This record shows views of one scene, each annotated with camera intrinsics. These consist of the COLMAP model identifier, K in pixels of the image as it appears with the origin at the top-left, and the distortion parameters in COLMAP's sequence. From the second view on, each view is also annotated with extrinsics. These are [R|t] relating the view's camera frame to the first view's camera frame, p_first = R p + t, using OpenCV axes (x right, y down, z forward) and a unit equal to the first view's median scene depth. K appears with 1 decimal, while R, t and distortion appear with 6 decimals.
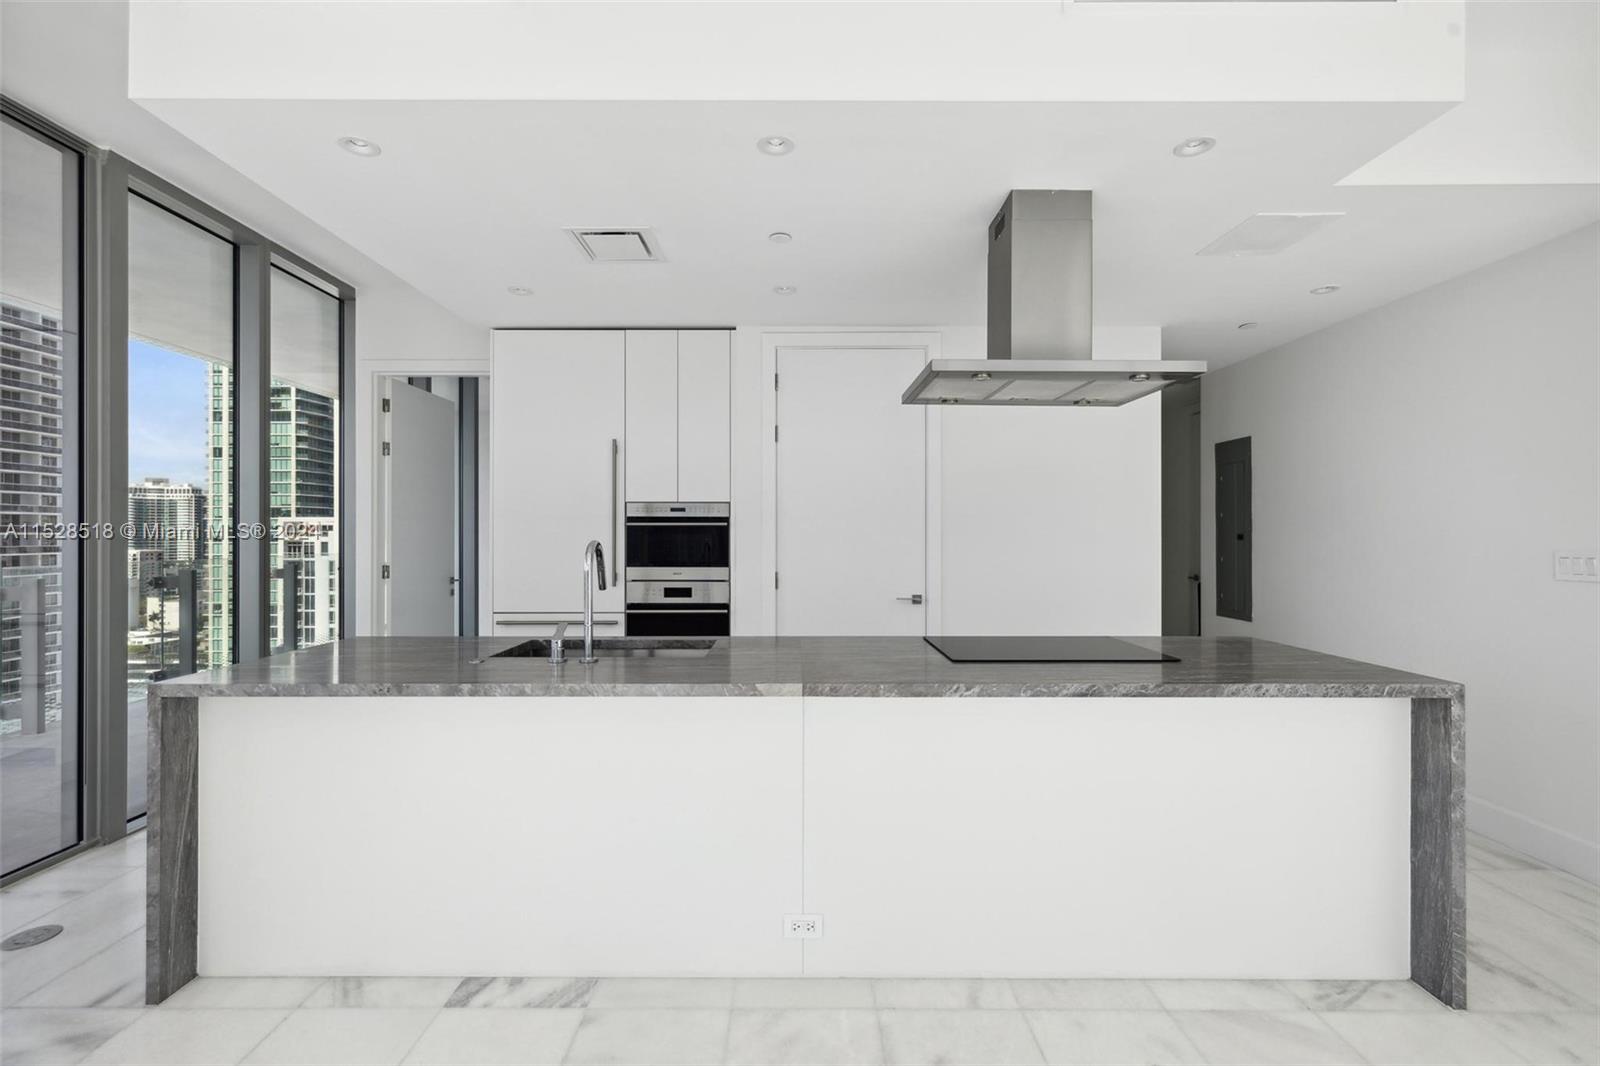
lens RADIAL K [[679.2, 0, 791.9], [0, 679.2, 535.7], [0, 0, 1]] dist [0.006155, -0.000823]
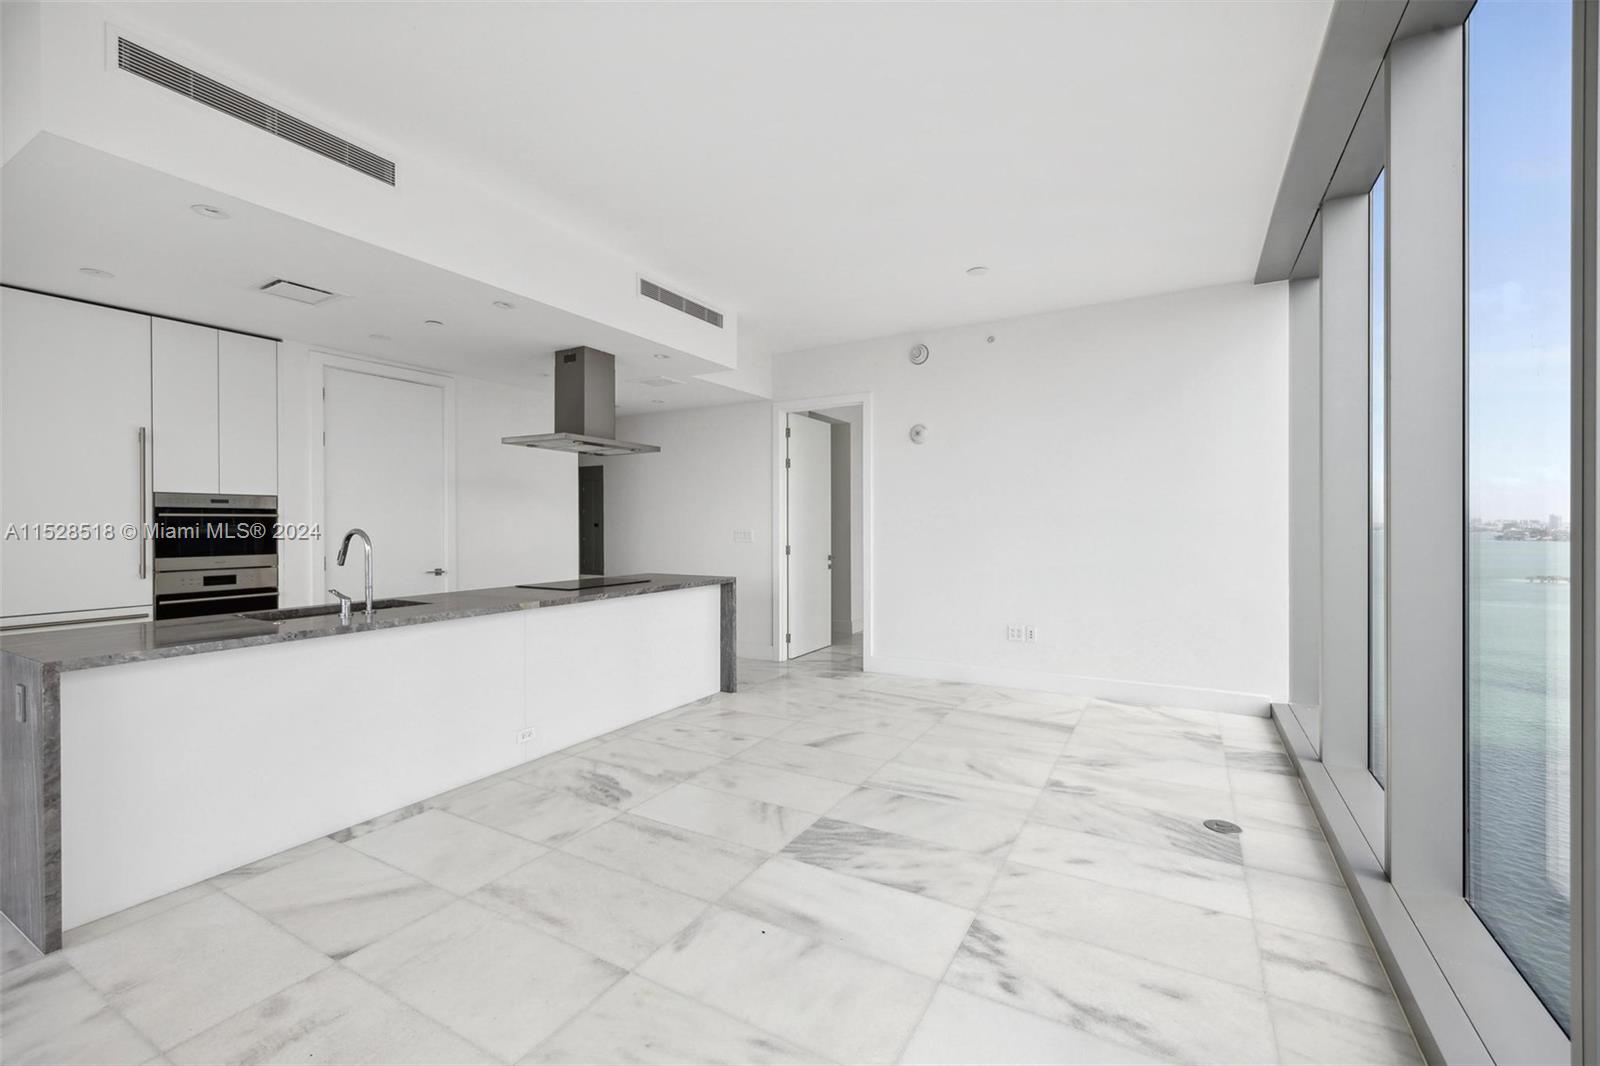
lens RADIAL K [[679.2, 0, 795.0], [0, 679.2, 525.8], [0, 0, 1]] dist [0.006155, -0.000823]
pose [[0.499021, -0.005863, 0.866570, -1.168310], [0.003990, 0.999982, 0.004468, -0.002876], [-0.866581, 0.001228, 0.499035, -0.538042]]
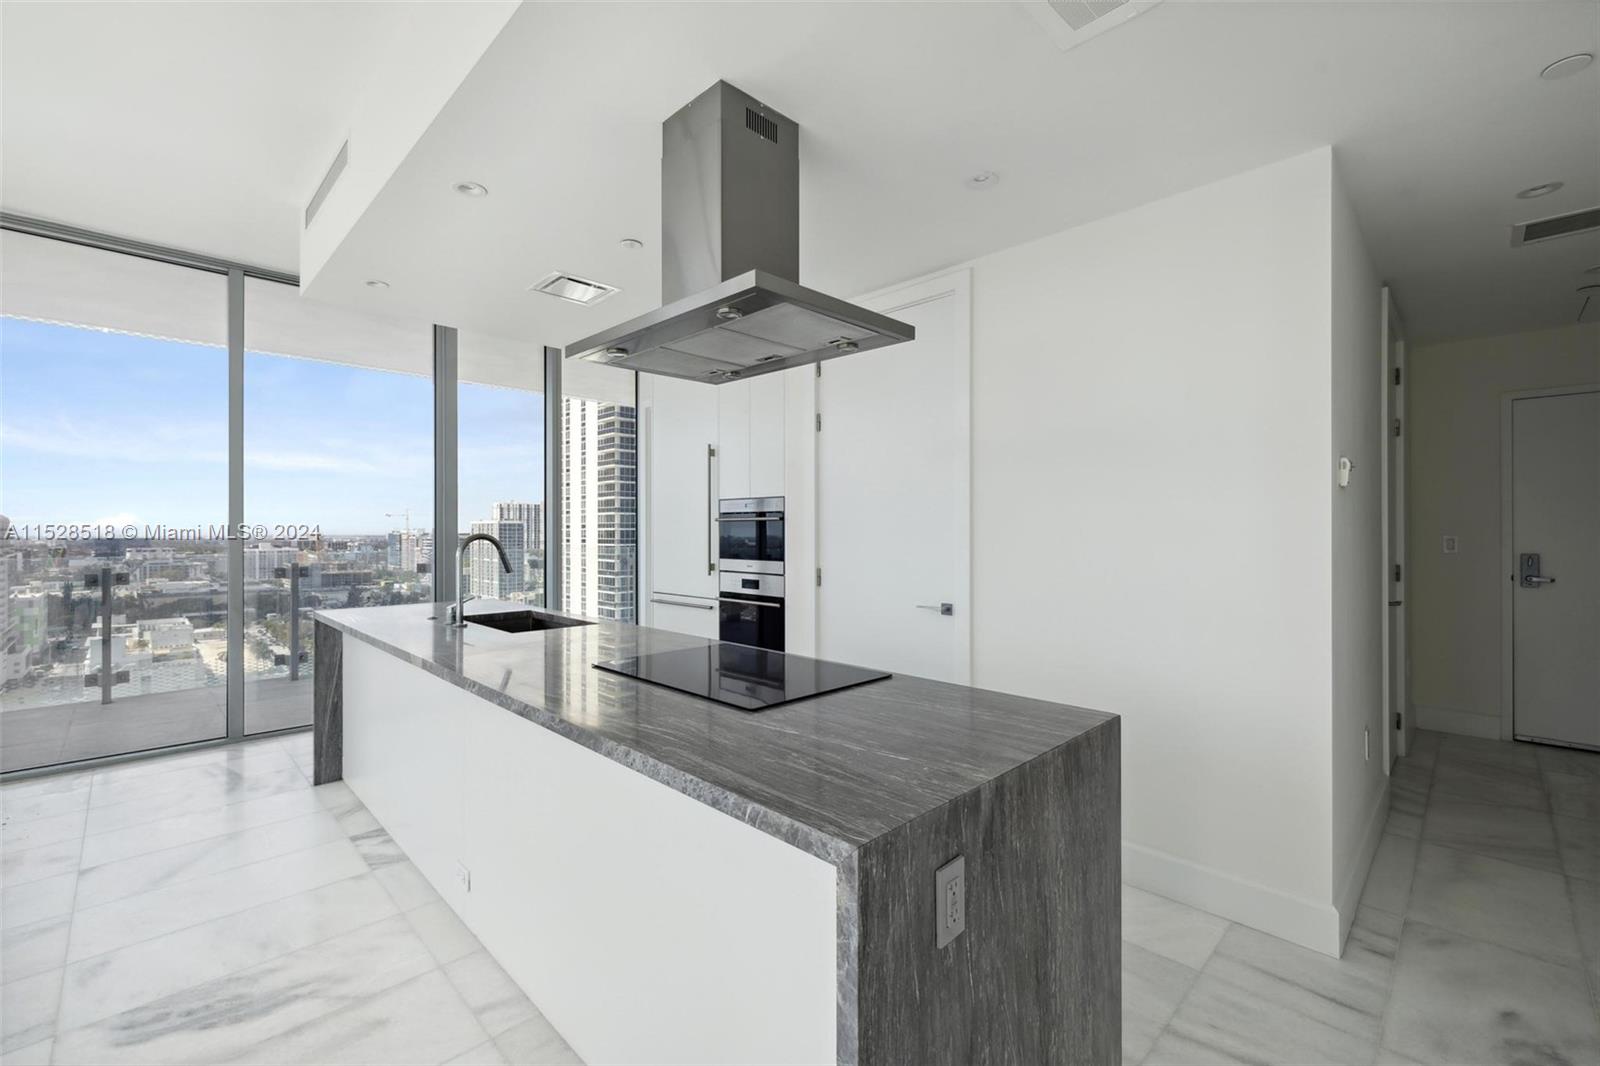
lens RADIAL K [[679.2, 0, 789.7], [0, 679.2, 529.4], [0, 0, 1]] dist [0.006155, -0.000823]
pose [[0.698281, -0.000936, -0.715823, 1.149765], [0.000583, 1.000000, -0.000739, -0.000219], [0.715823, 0.000099, 0.698281, 0.572863]]
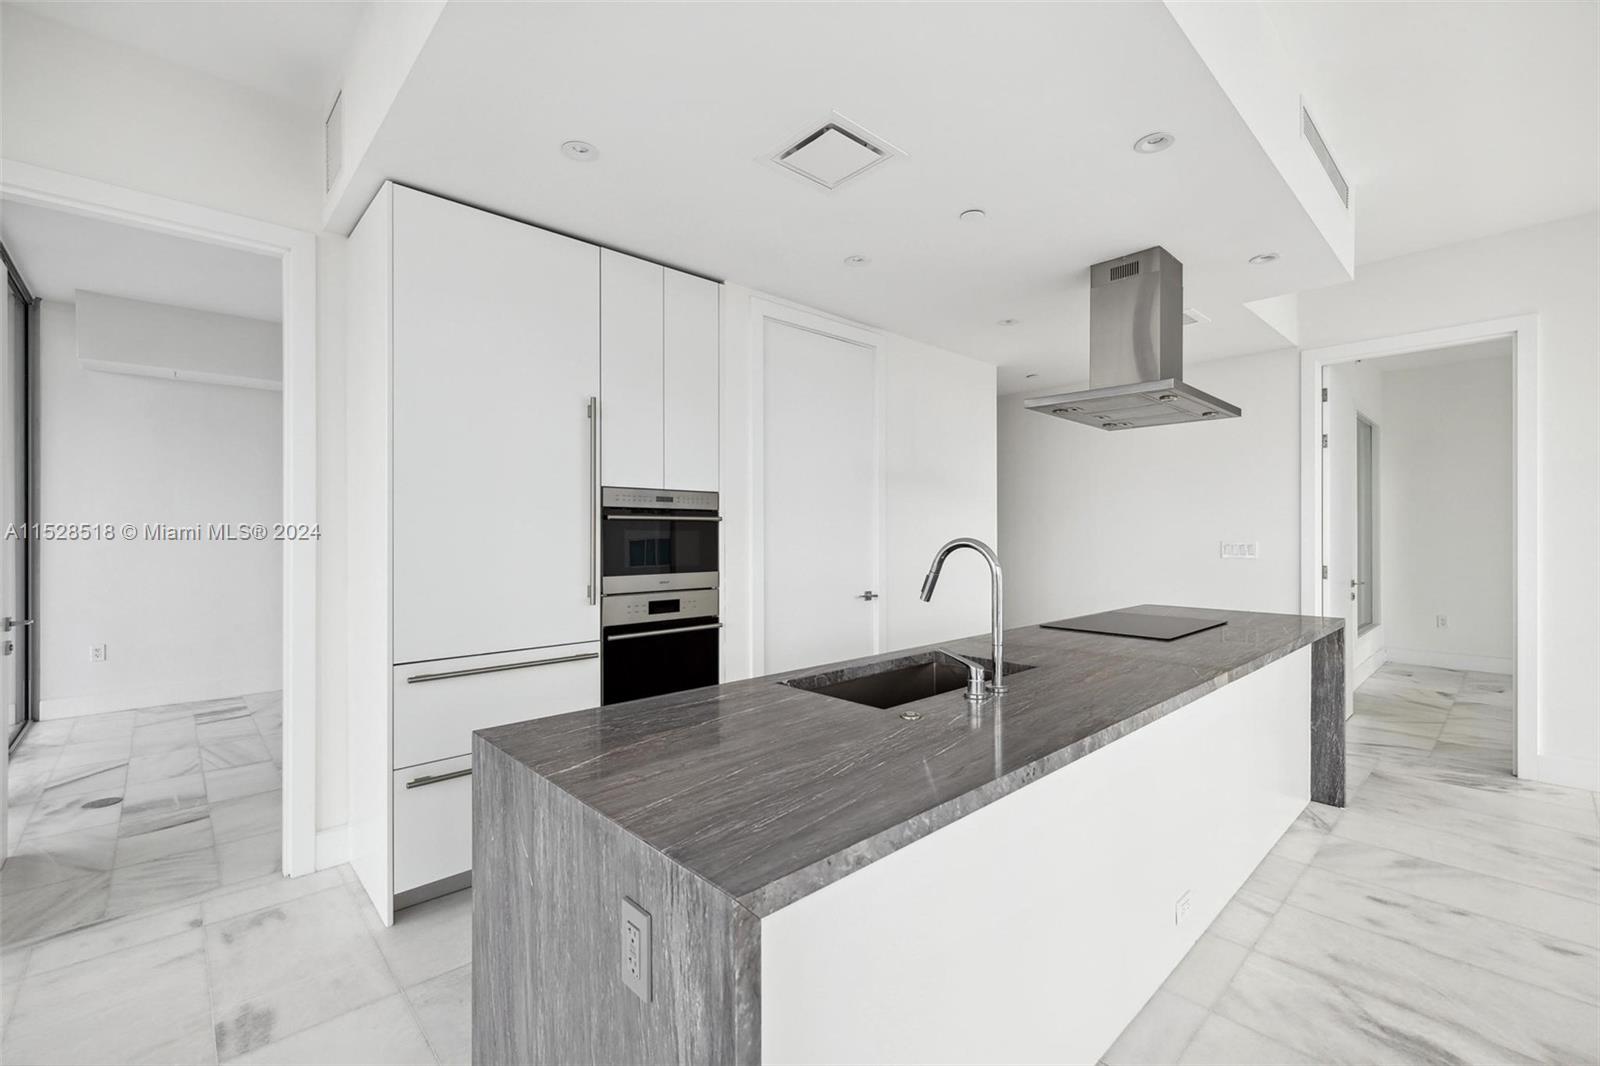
lens RADIAL K [[679.2, 0, 790.2], [0, 679.2, 536.3], [0, 0, 1]] dist [0.006155, -0.000823]
pose [[0.733457, -0.004605, 0.679720, -1.081201], [0.001250, 0.999985, 0.005425, -0.000936], [-0.679735, -0.003129, 0.733451, 0.616409]]
